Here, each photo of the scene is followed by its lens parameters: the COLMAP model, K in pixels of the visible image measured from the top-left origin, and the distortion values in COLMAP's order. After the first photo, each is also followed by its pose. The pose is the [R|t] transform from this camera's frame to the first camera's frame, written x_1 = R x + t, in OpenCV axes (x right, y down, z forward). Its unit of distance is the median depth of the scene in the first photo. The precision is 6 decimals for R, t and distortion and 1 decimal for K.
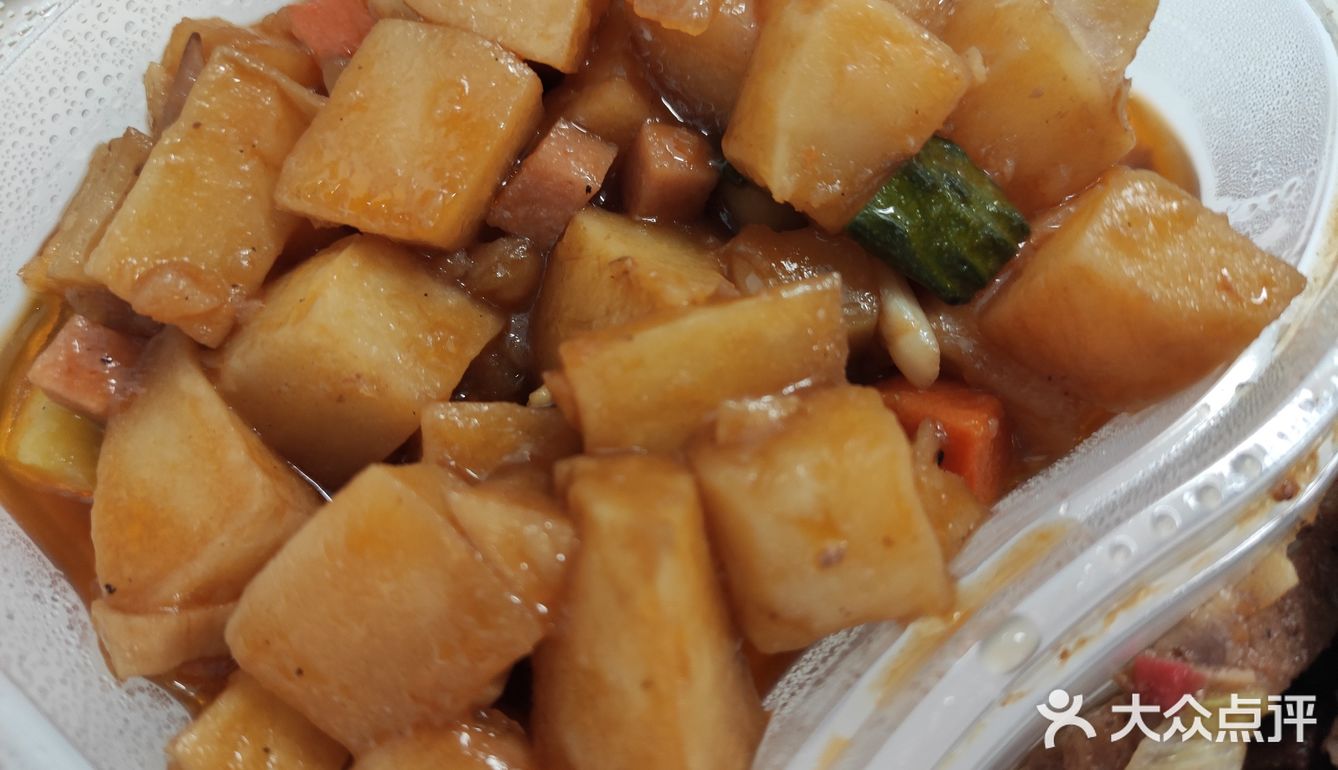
lens RADIAL K [[957.1, 0, 669.0], [0, 957.1, 385.0], [0, 0, 1]] dist [0.002329, 0.001211]
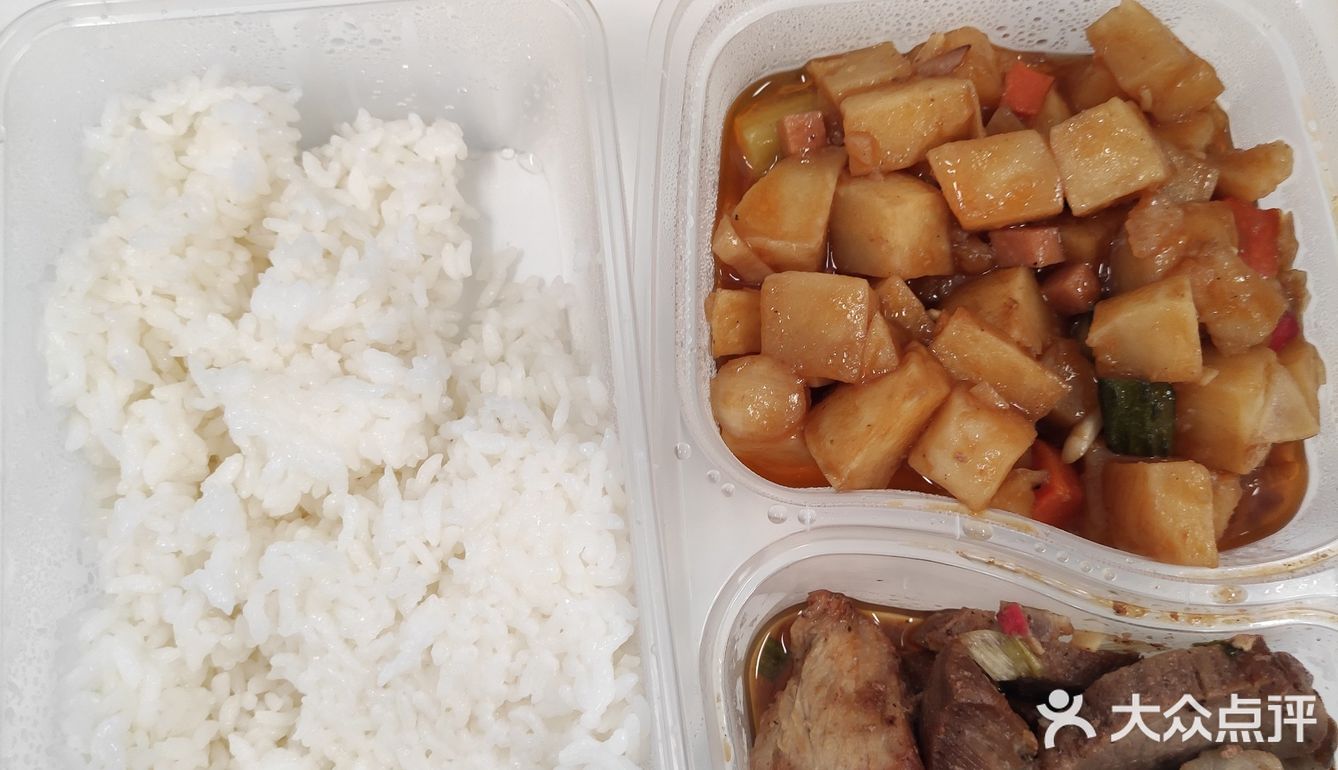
lens RADIAL K [[1674.0, 0, 669.0], [0, 1674.0, 385.0], [0, 0, 1]] dist [0.010794, 0.019170]
pose [[0.605502, 0.775182, -0.180166, 0.274296], [-0.756328, 0.630947, 0.172843, -0.079583], [0.247660, 0.031608, 0.968331, -2.512807]]
